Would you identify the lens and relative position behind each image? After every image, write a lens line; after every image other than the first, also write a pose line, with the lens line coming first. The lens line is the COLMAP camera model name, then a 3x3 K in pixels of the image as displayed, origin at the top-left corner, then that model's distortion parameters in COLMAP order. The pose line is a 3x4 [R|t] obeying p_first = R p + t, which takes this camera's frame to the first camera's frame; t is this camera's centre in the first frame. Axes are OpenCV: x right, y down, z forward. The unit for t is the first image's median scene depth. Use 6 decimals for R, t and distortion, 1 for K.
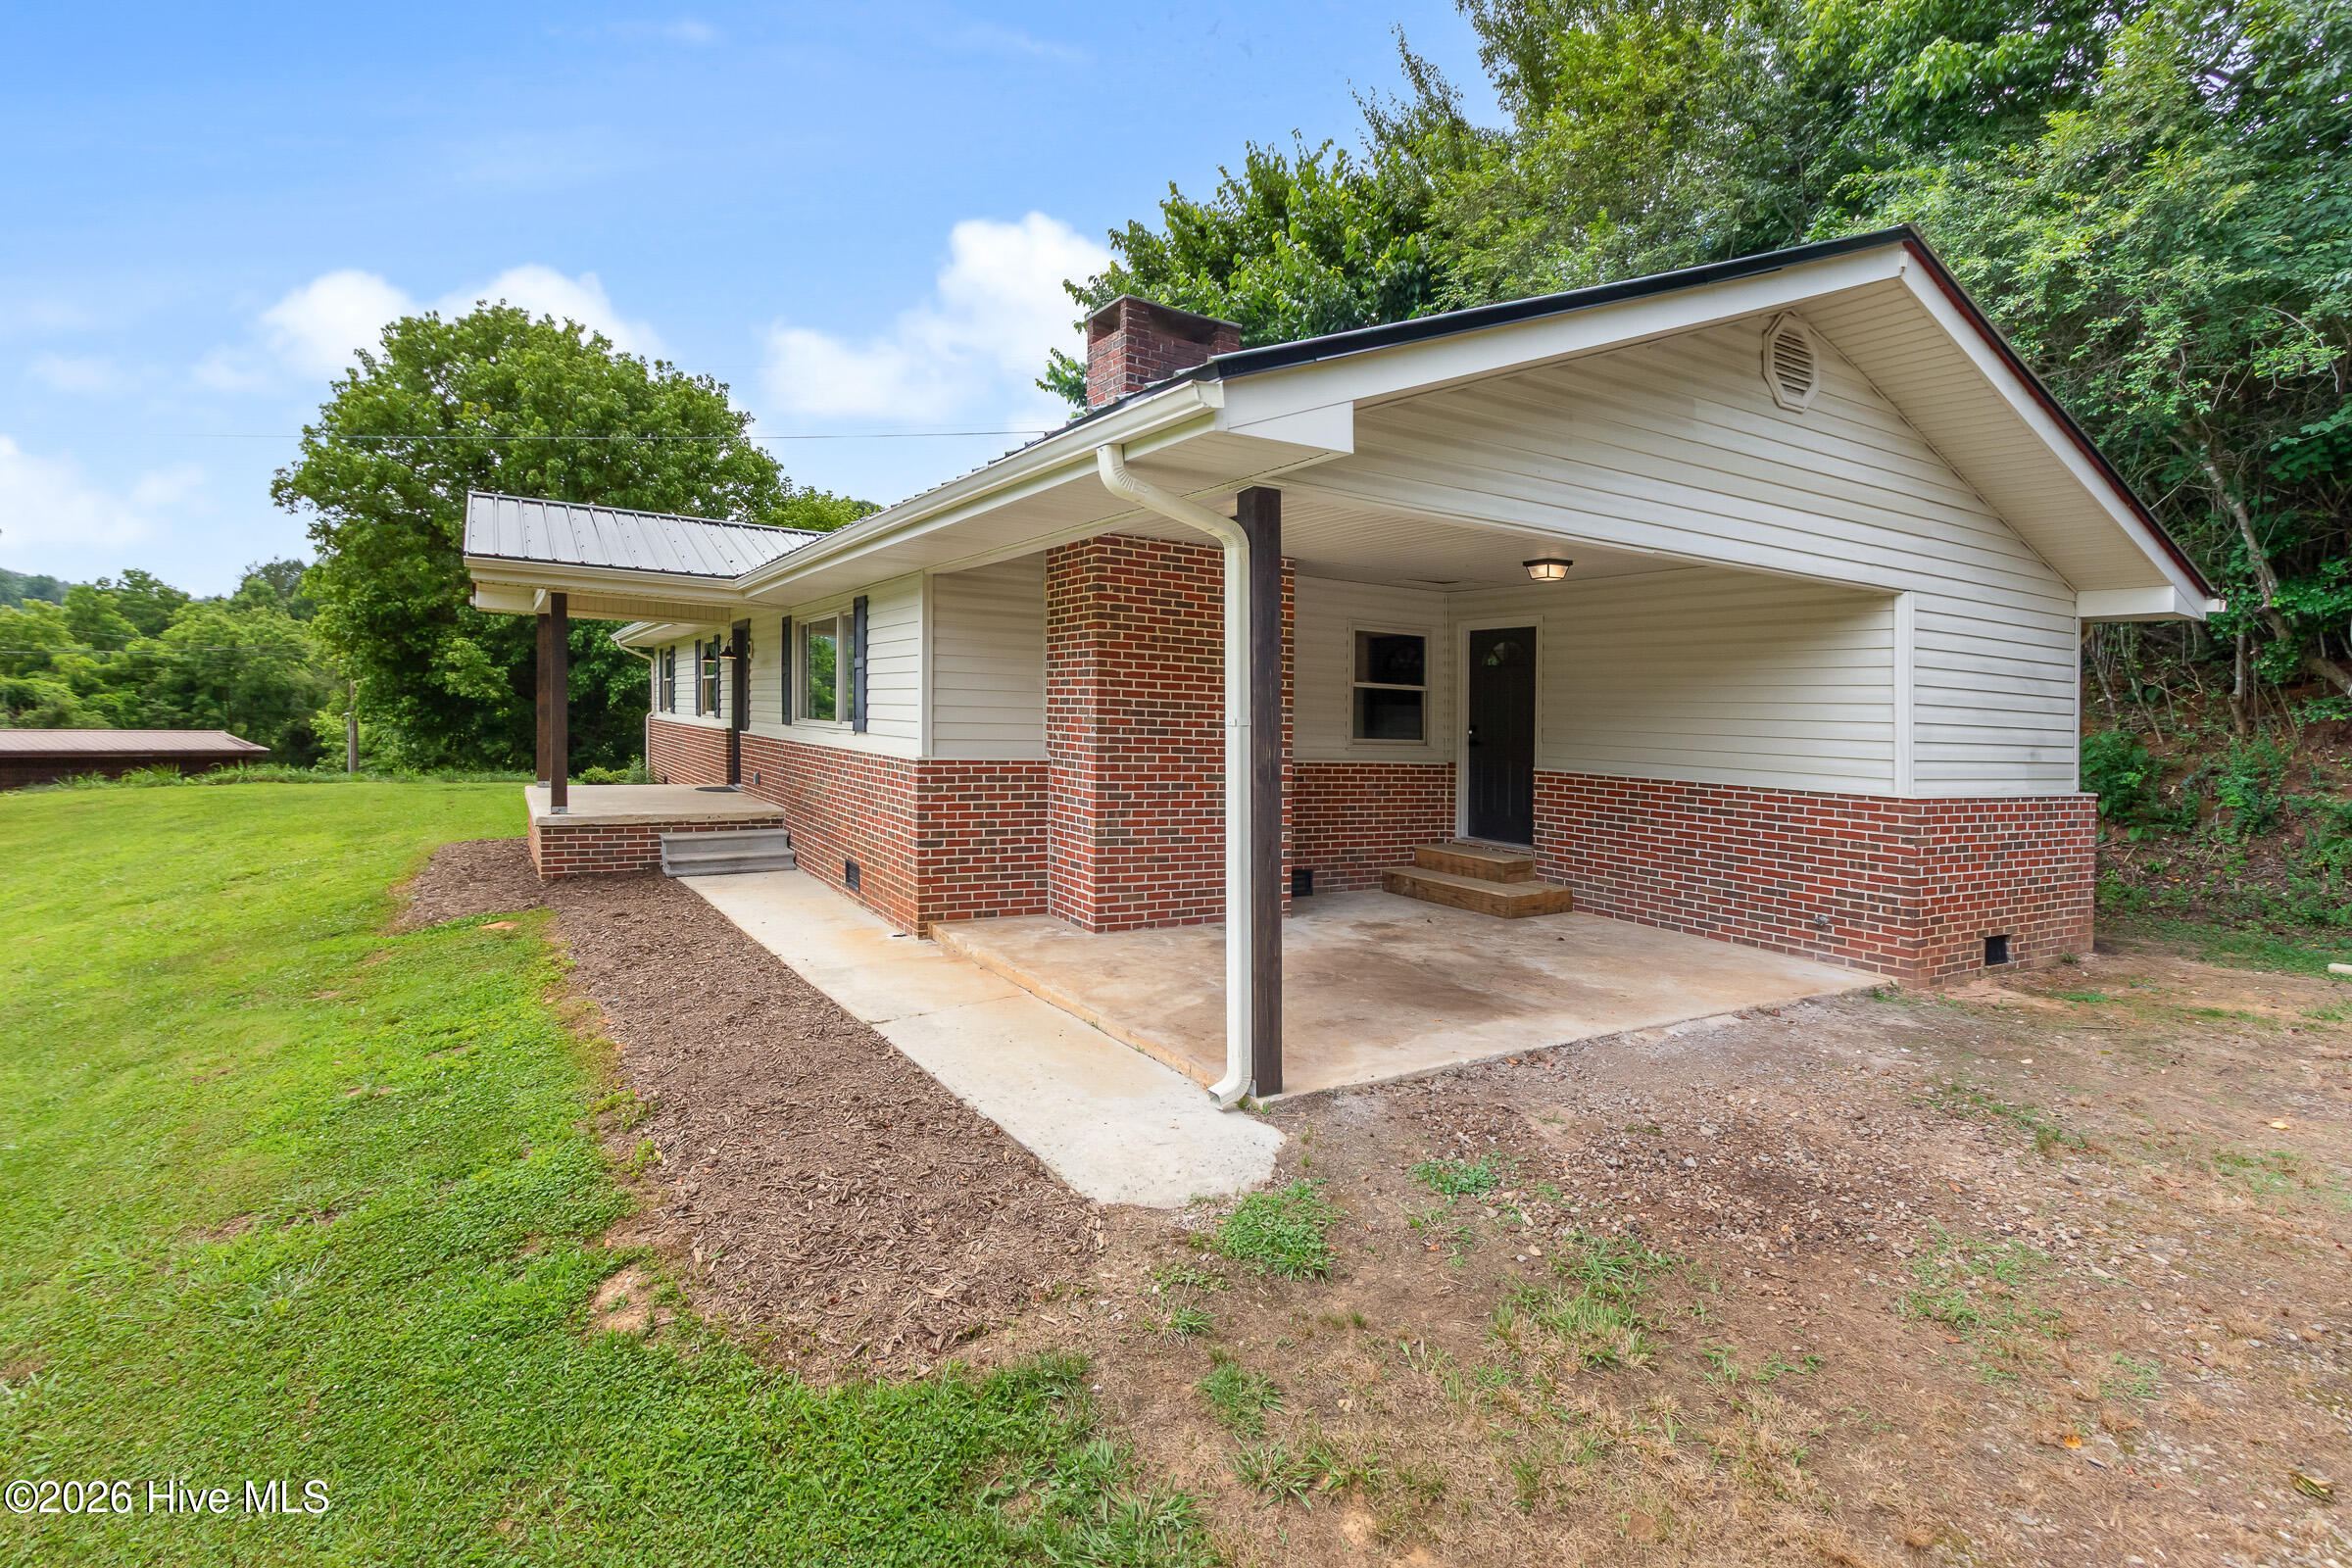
lens RADIAL K [[1105.2, 0, 1178.5], [0, 1105.2, 808.5], [0, 0, 1]] dist [-0.008351, 0.000709]
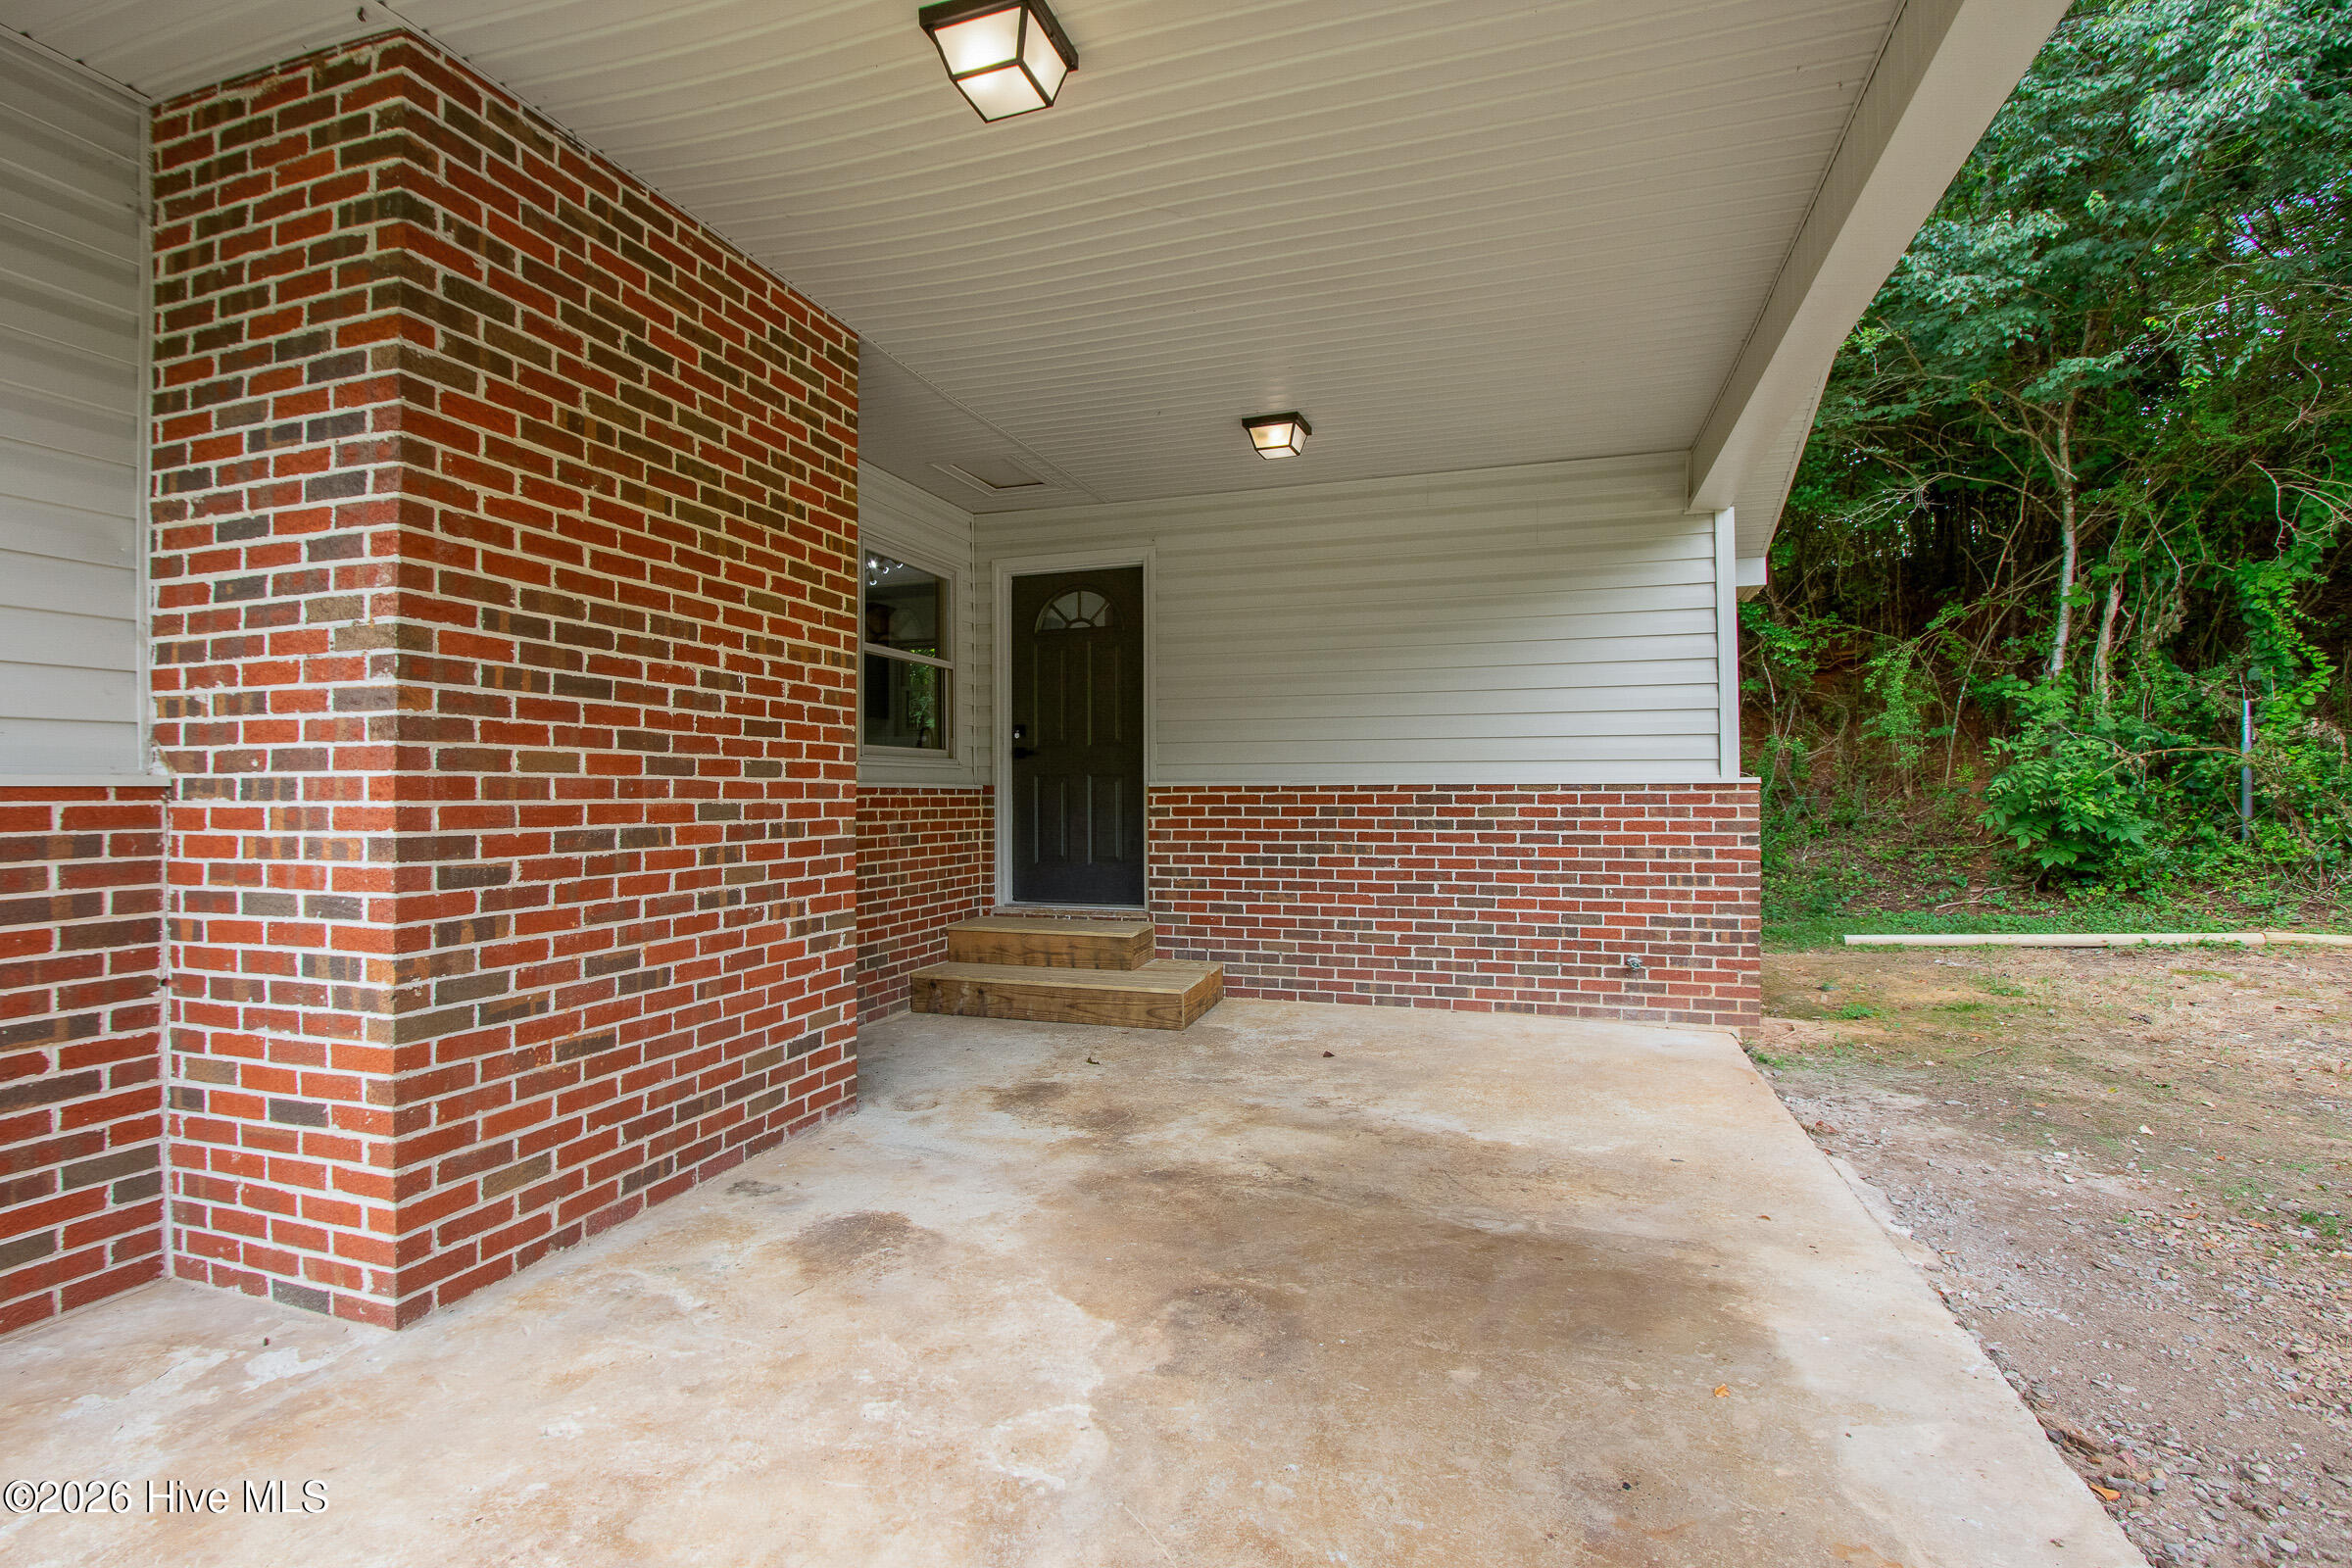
lens RADIAL K [[1105.2, 0, 1164.8], [0, 1105.2, 758.8], [0, 0, 1]] dist [-0.008351, 0.000709]
pose [[0.768540, -0.019399, 0.639507, -0.102843], [0.084907, 0.993792, -0.071894, -0.004515], [-0.634142, 0.109552, 0.765416, 0.609228]]
